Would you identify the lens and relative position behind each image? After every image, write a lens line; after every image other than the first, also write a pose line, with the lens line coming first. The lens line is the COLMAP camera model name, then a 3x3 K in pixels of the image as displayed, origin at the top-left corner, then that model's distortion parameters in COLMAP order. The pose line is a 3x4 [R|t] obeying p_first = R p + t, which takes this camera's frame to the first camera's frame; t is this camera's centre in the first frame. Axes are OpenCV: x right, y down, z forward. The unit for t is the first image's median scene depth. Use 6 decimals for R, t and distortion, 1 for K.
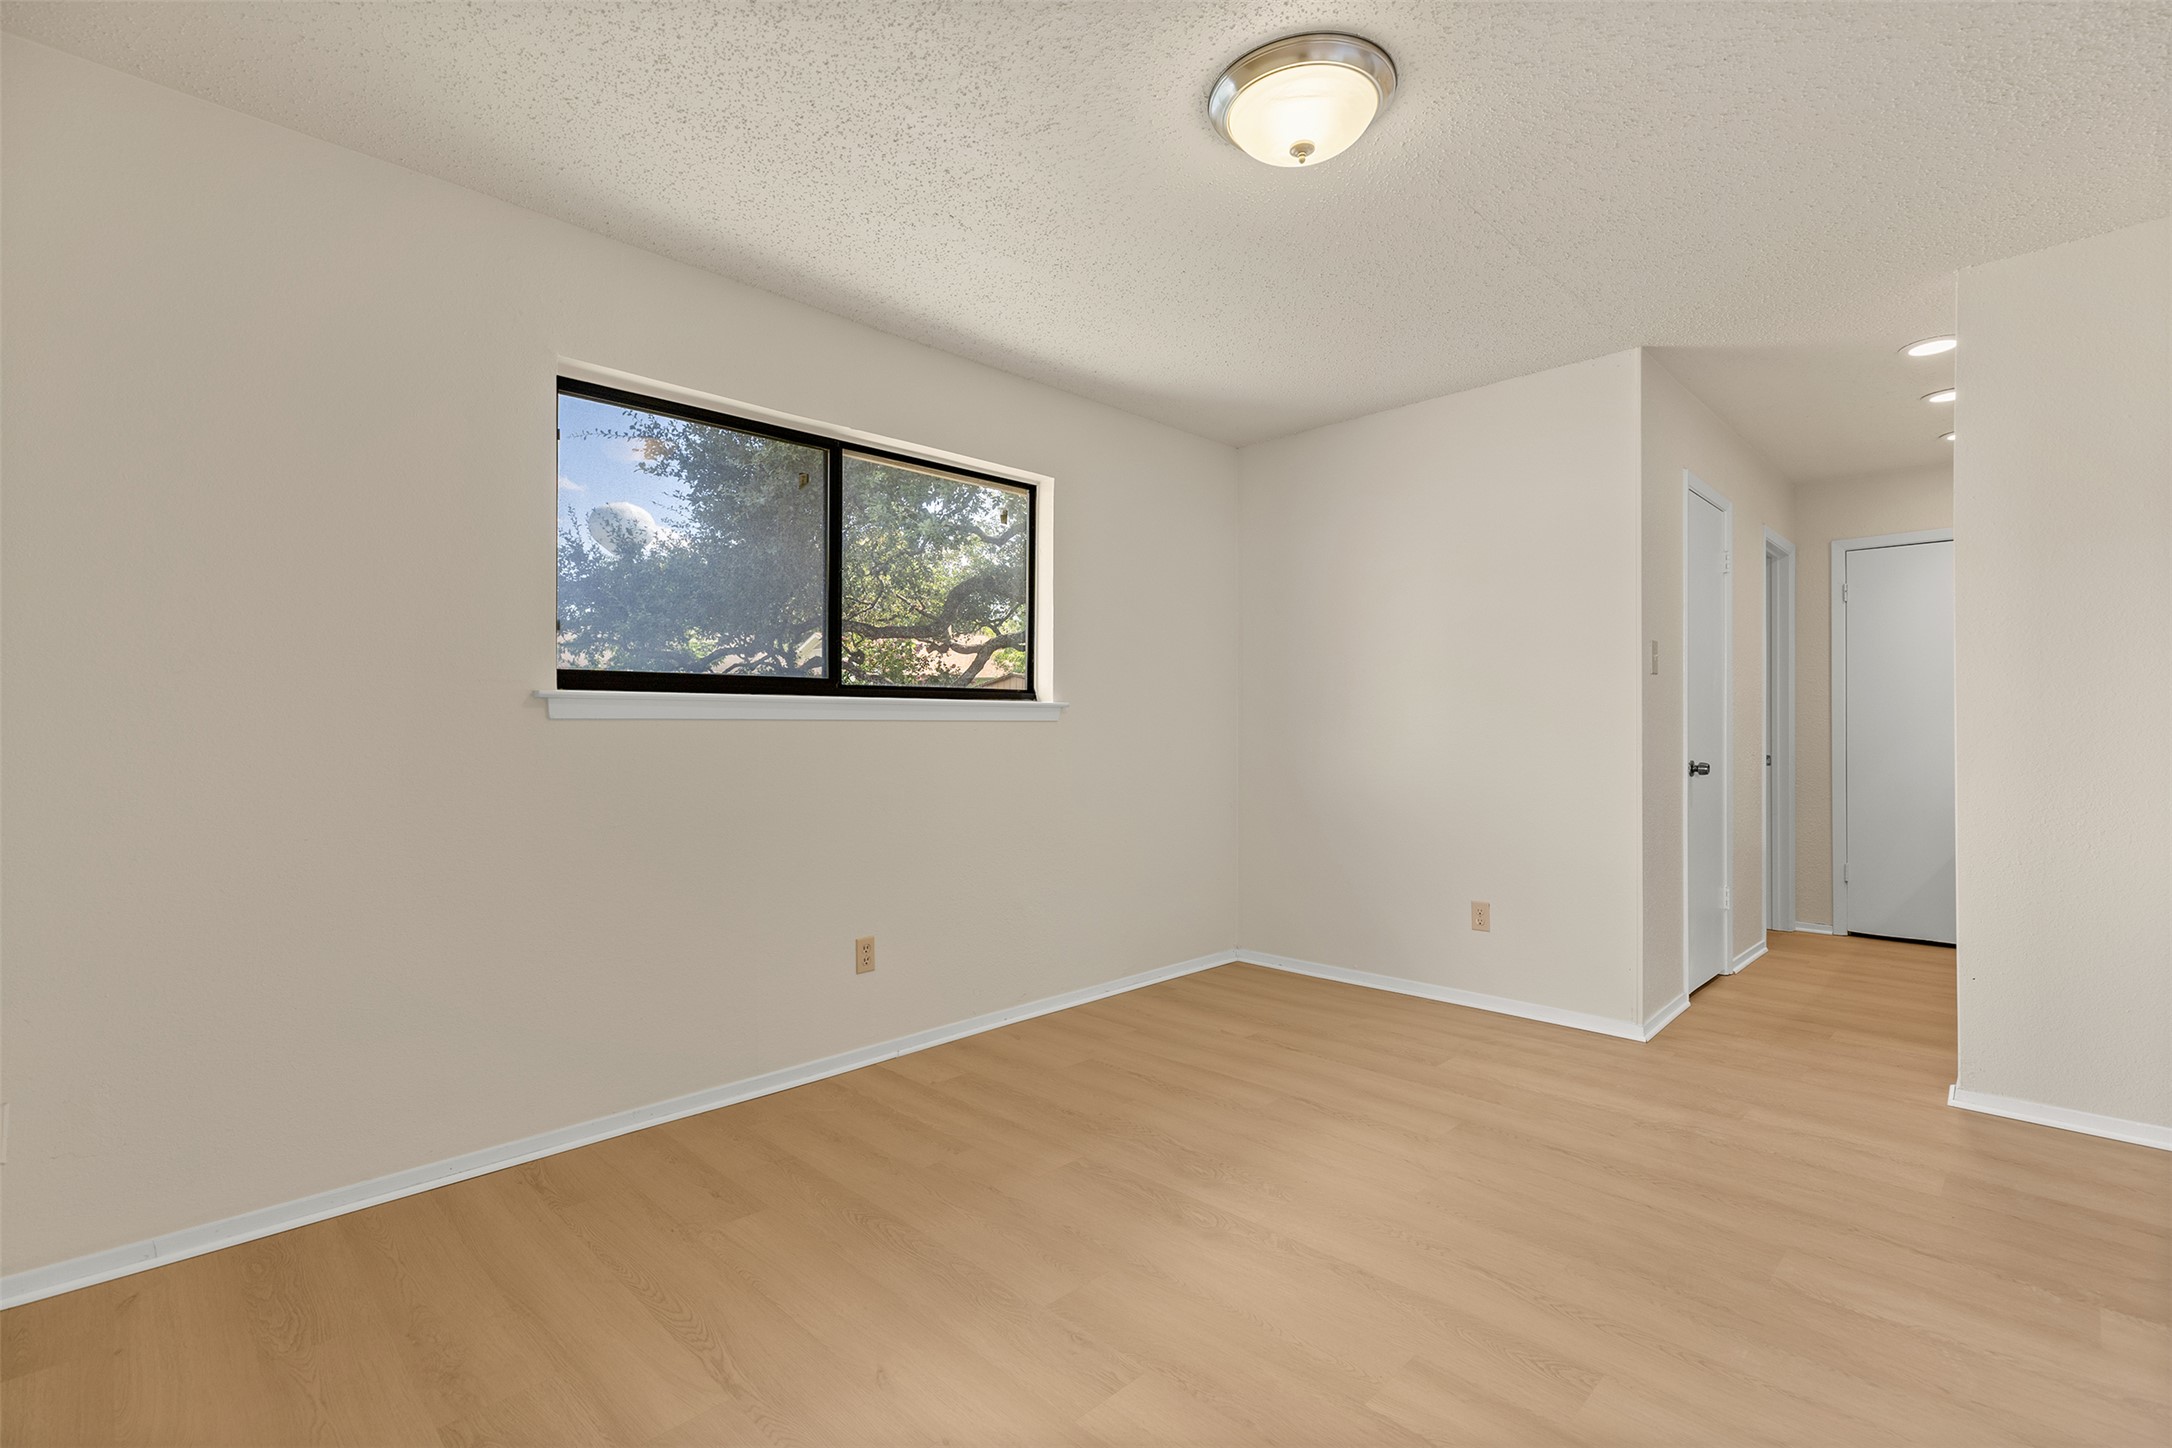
lens RADIAL K [[980.3, 0, 1081.9], [0, 980.3, 719.8], [0, 0, 1]] dist [0.000598, -0.000094]
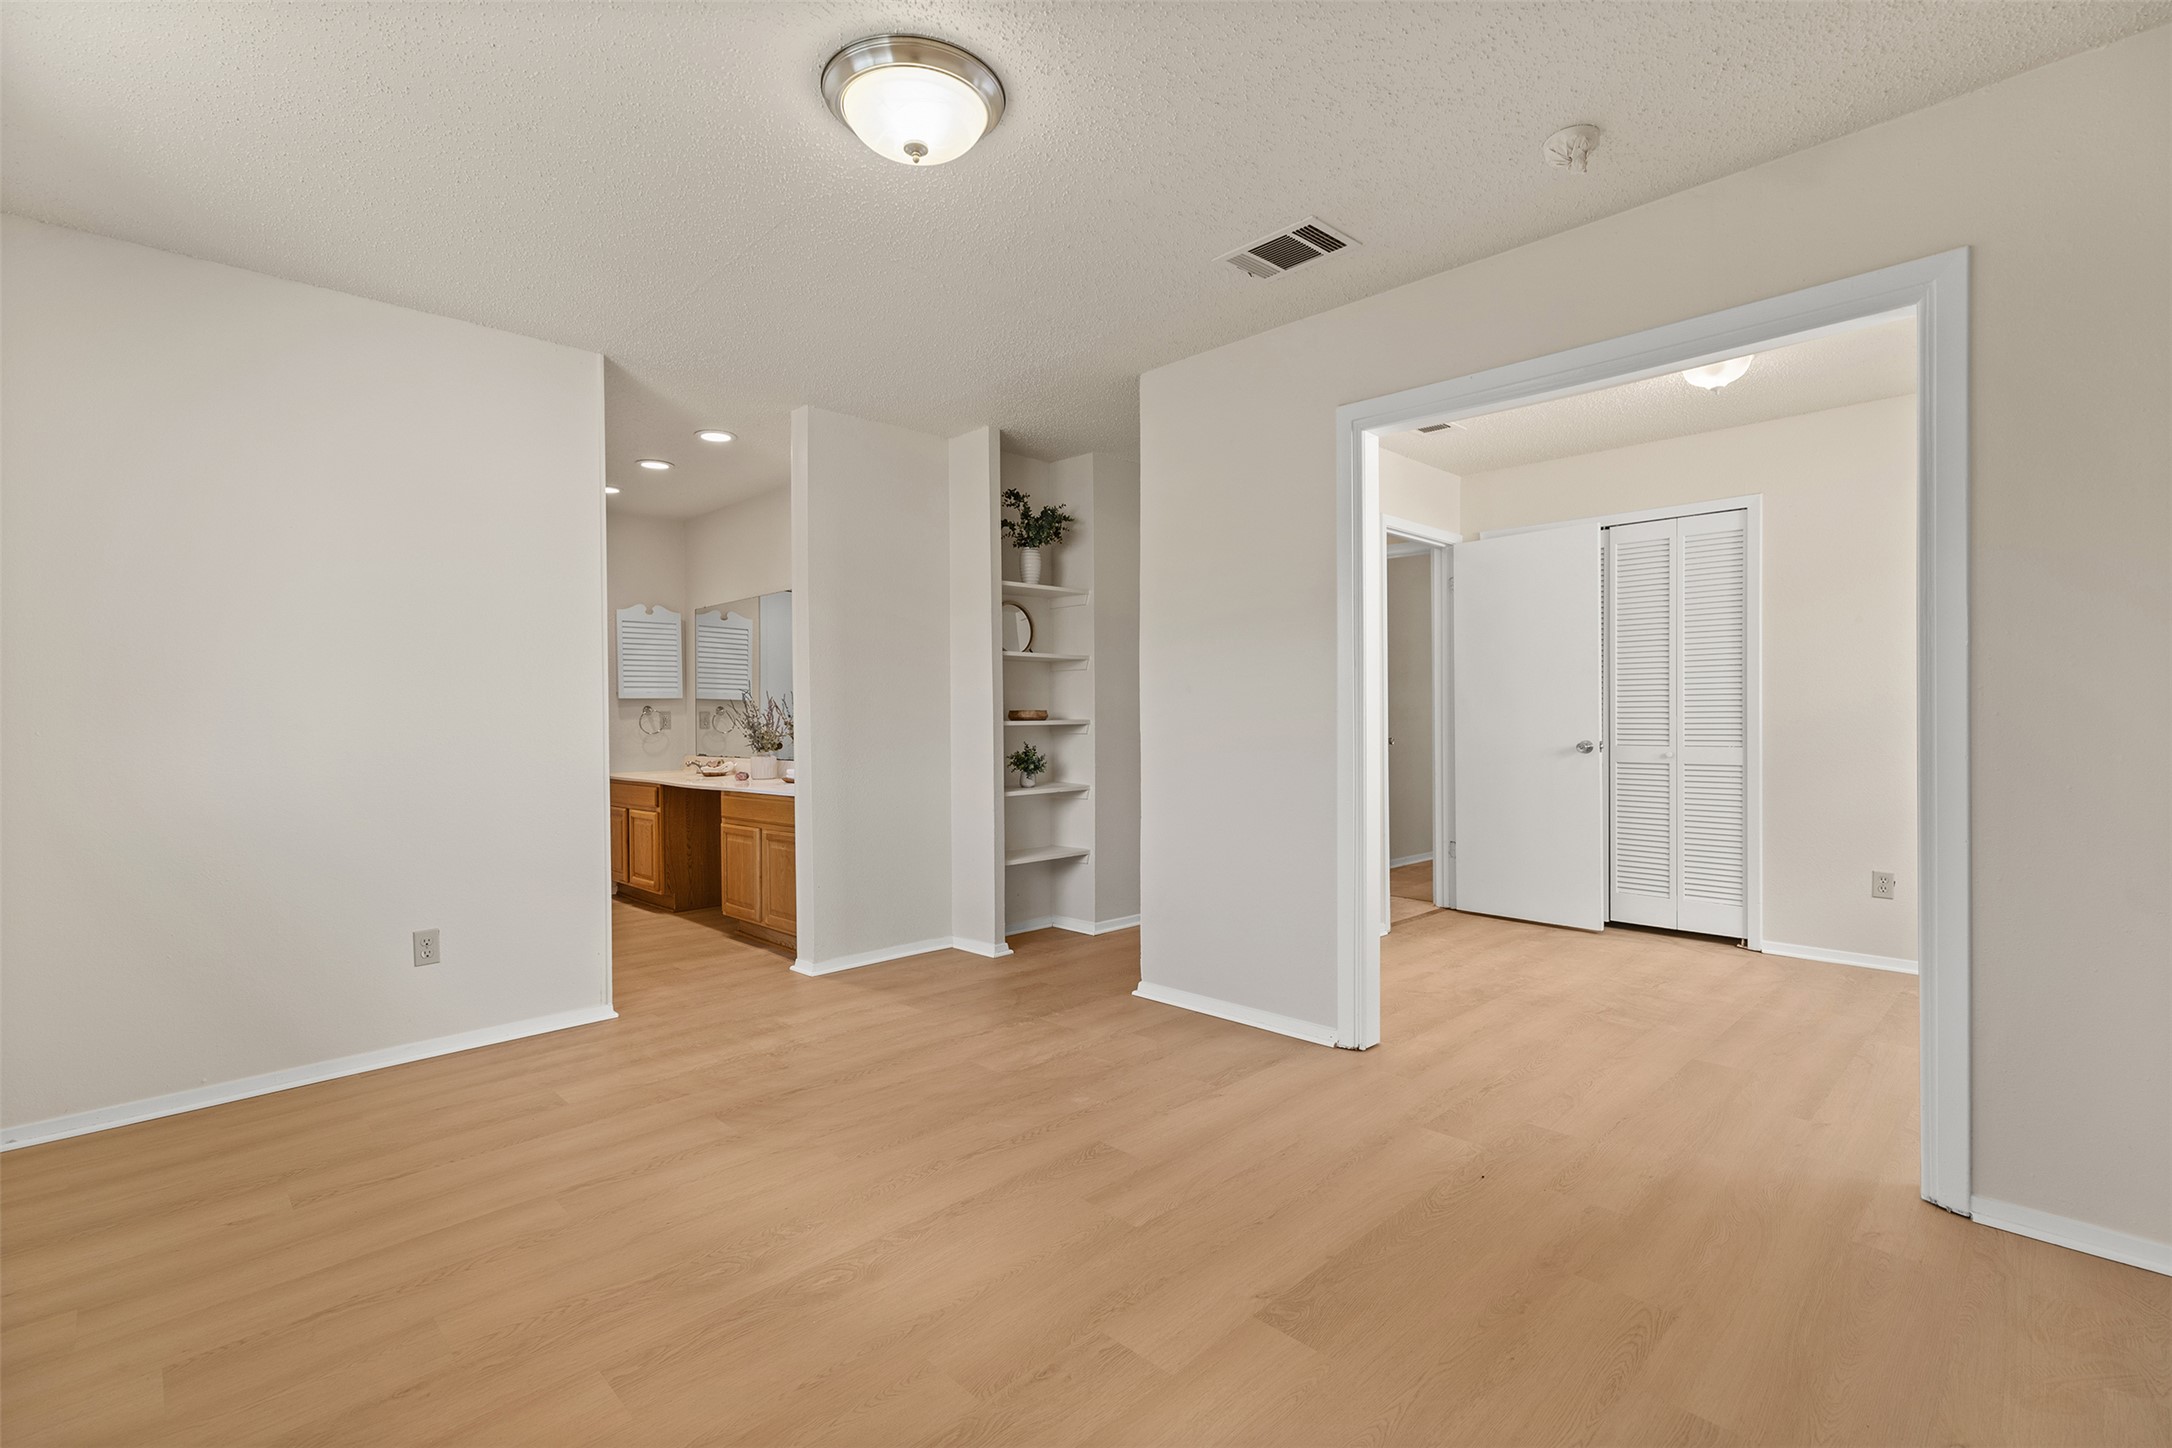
lens RADIAL K [[980.3, 0, 1081.9], [0, 980.3, 719.8], [0, 0, 1]] dist [0.000598, -0.000094]
pose [[0.010611, -0.004434, 0.999934, -0.501561], [0.001619, 0.999989, 0.004417, 0.004863], [-0.999942, 0.001572, 0.010618, 0.516148]]
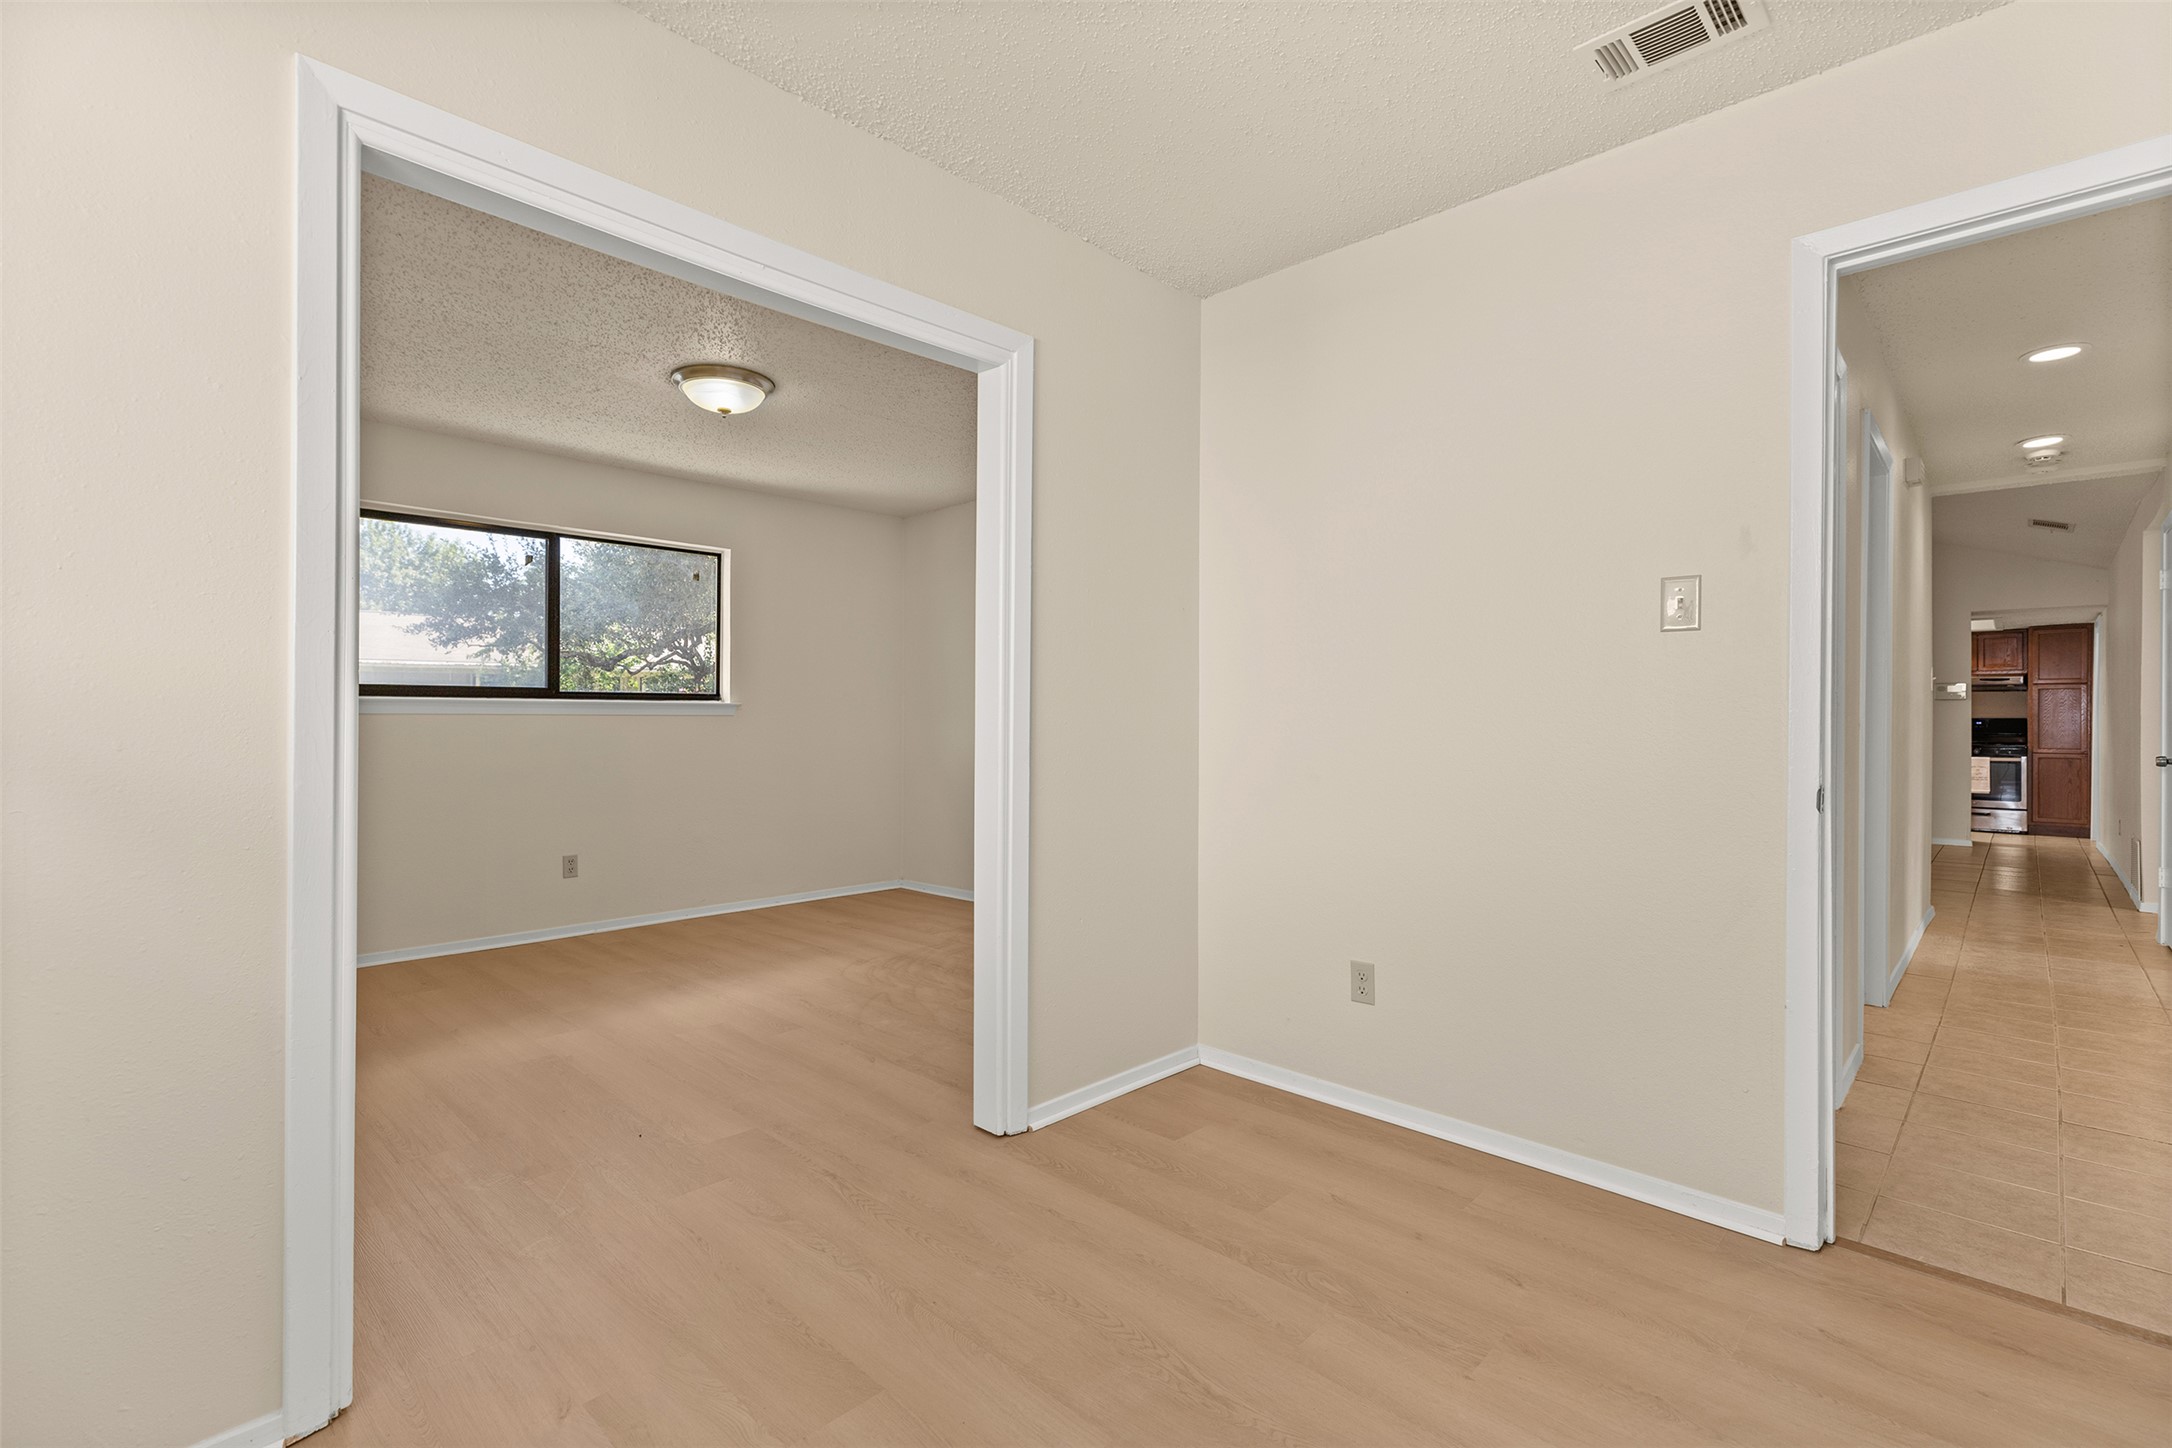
lens RADIAL K [[980.3, 0, 1081.9], [0, 980.3, 719.8], [0, 0, 1]] dist [0.000598, -0.000094]
pose [[0.999714, 0.001173, 0.023896, 0.543820], [-0.001295, 0.999986, 0.005107, -0.000321], [-0.023889, -0.005137, 0.999701, -0.560678]]
